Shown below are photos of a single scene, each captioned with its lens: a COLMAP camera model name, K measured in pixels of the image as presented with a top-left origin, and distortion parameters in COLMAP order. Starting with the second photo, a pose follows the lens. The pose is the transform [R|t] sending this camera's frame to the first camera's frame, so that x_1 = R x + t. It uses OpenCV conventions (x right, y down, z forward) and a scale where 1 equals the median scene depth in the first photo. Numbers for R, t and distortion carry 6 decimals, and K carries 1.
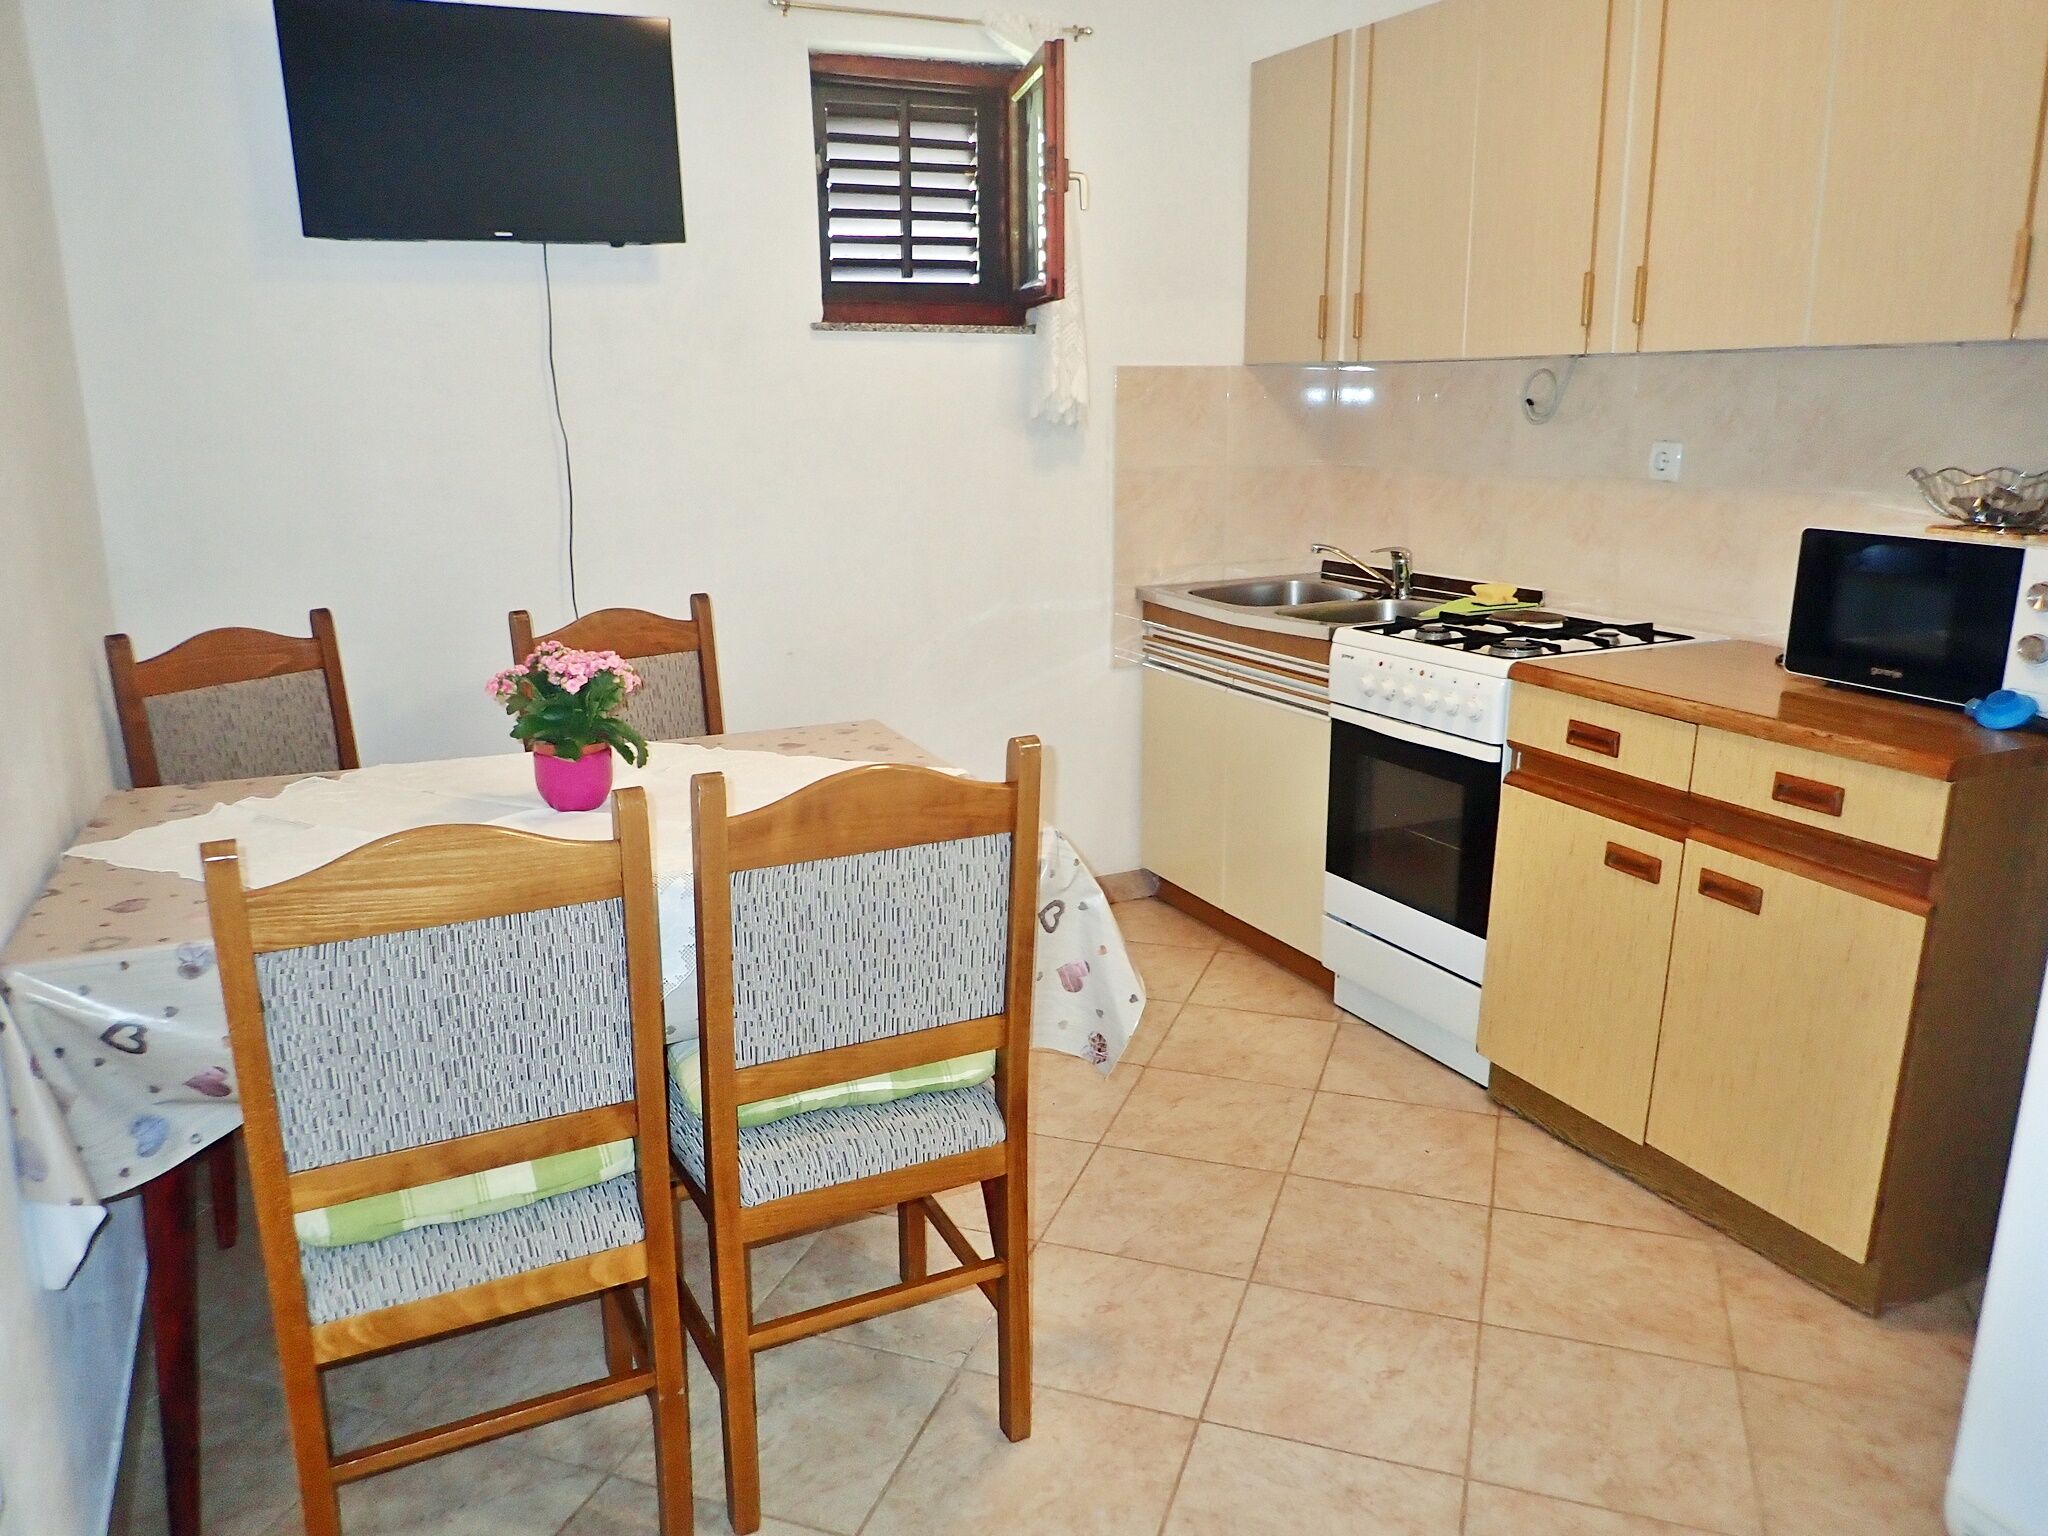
lens RADIAL K [[1482.3, 0, 1024.0], [0, 1482.3, 768.0], [0, 0, 1]] dist [-0.004711, -0.005592]
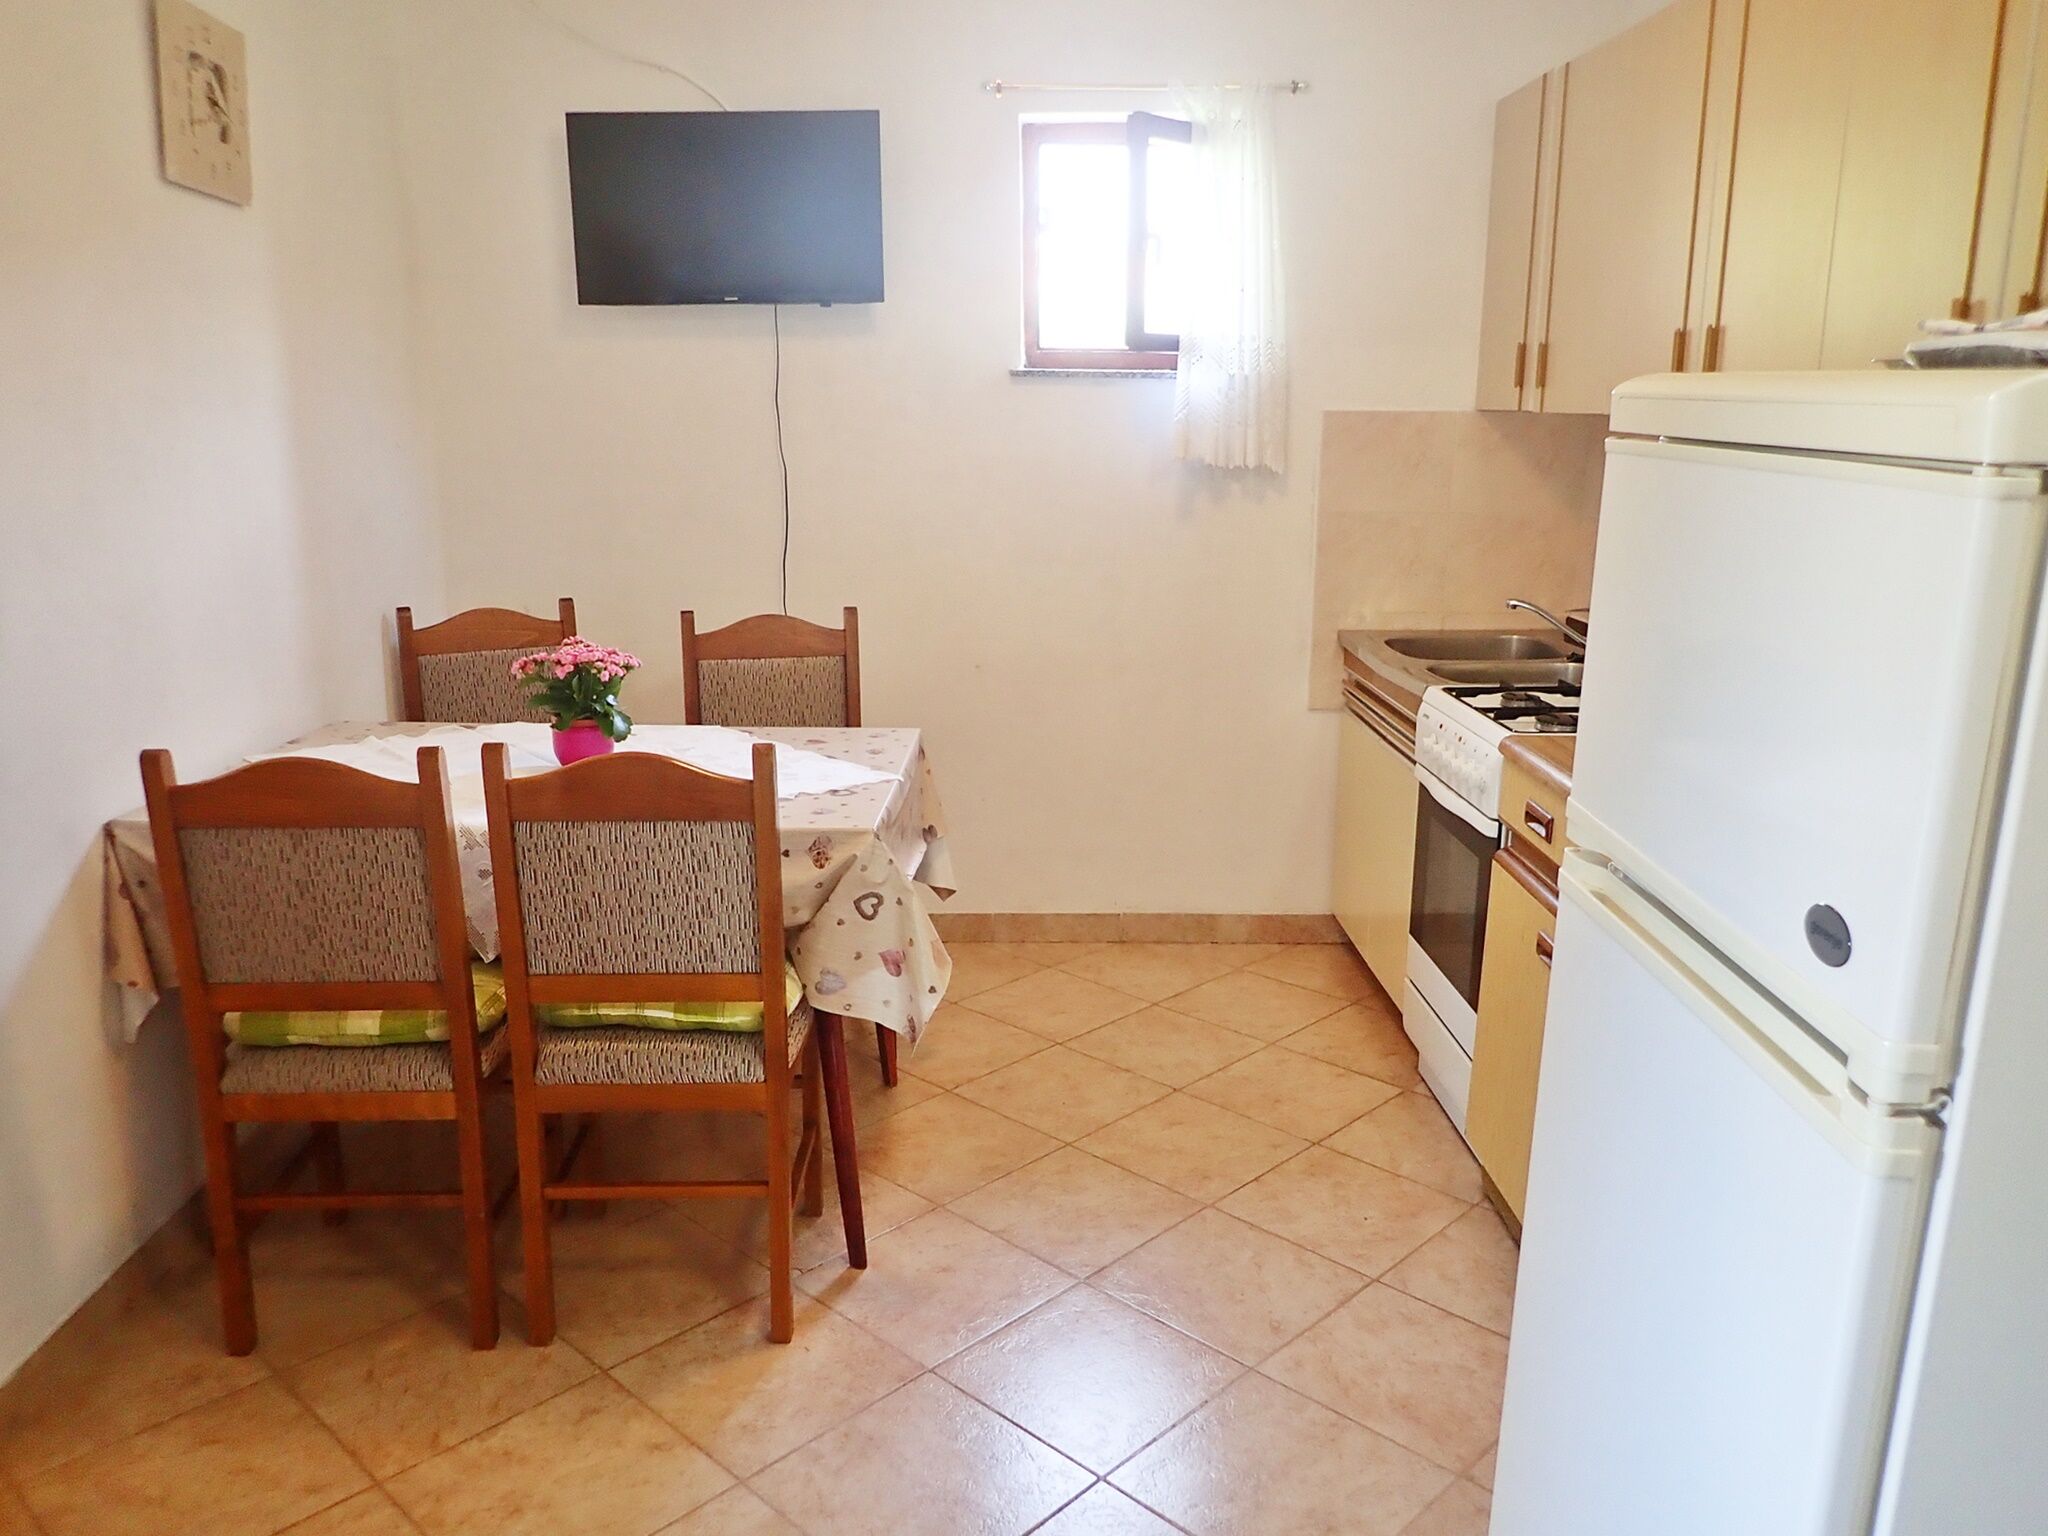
lens RADIAL K [[1543.6, 0, 1024.0], [0, 1543.6, 768.0], [0, 0, 1]] dist [-0.003205, -0.001693]
pose [[0.909843, 0.110389, -0.400001, 0.418377], [-0.115225, 0.993267, 0.012023, -0.024651], [0.398635, 0.035151, 0.916436, -0.042401]]
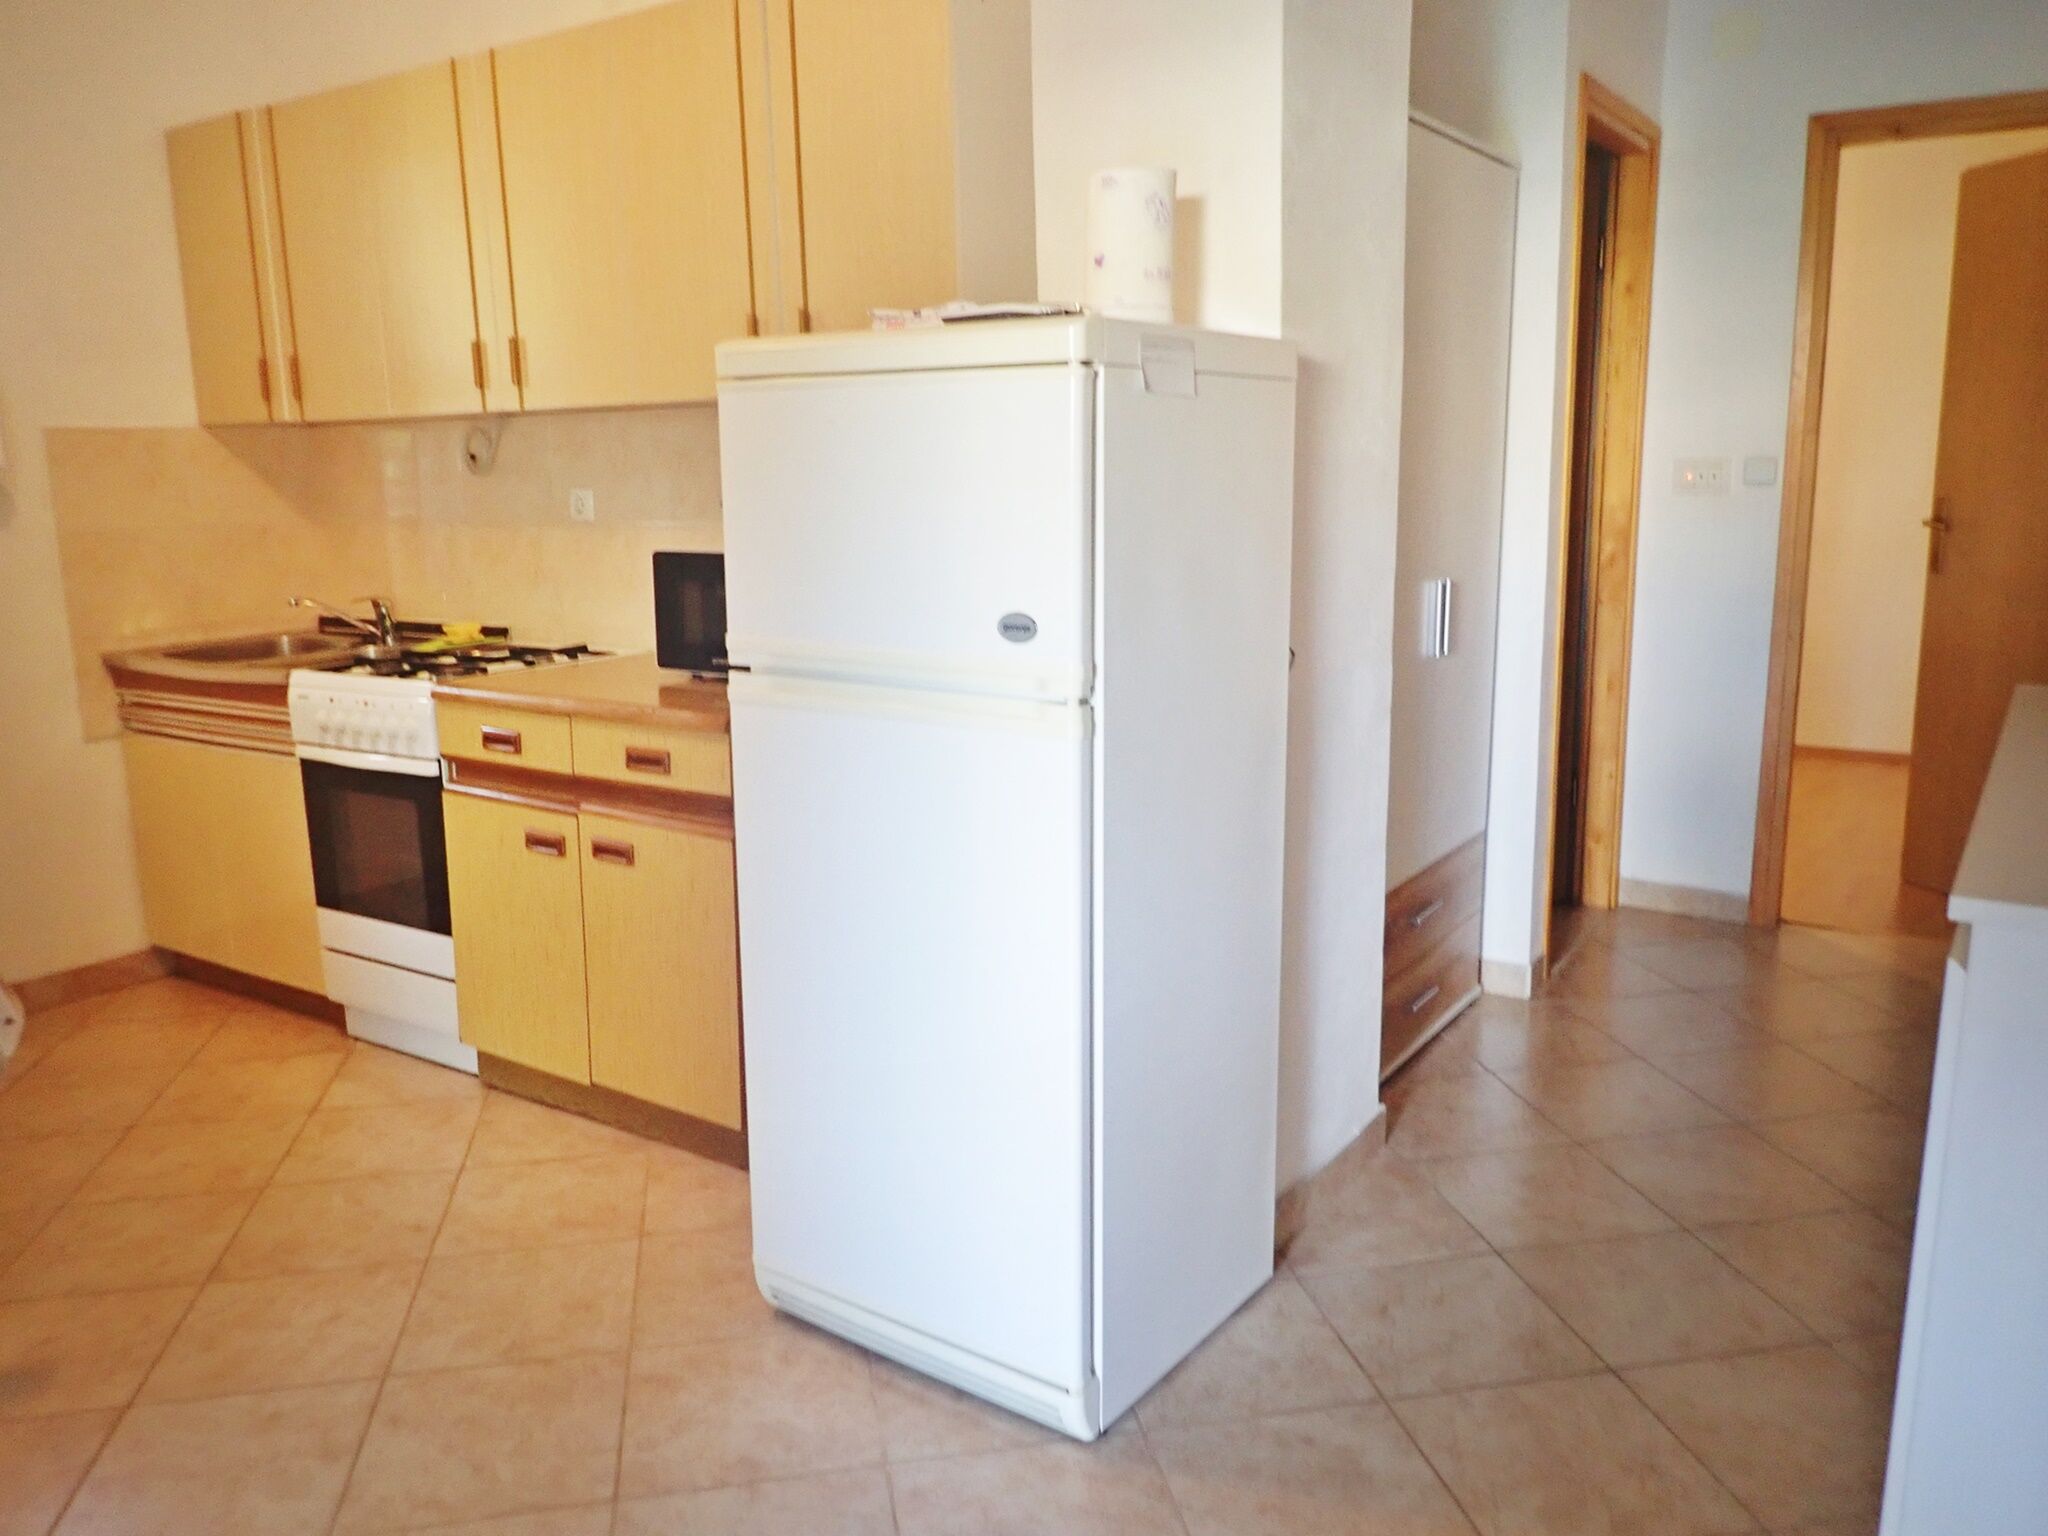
lens RADIAL K [[1532.5, 0, 1024.0], [0, 1532.5, 768.0], [0, 0, 1]] dist [-0.012493, -0.006160]
pose [[0.860818, -0.106691, 0.497603, 0.123682], [0.133685, 0.990845, -0.018818, 0.067902], [-0.491040, 0.082721, 0.867201, -0.196605]]
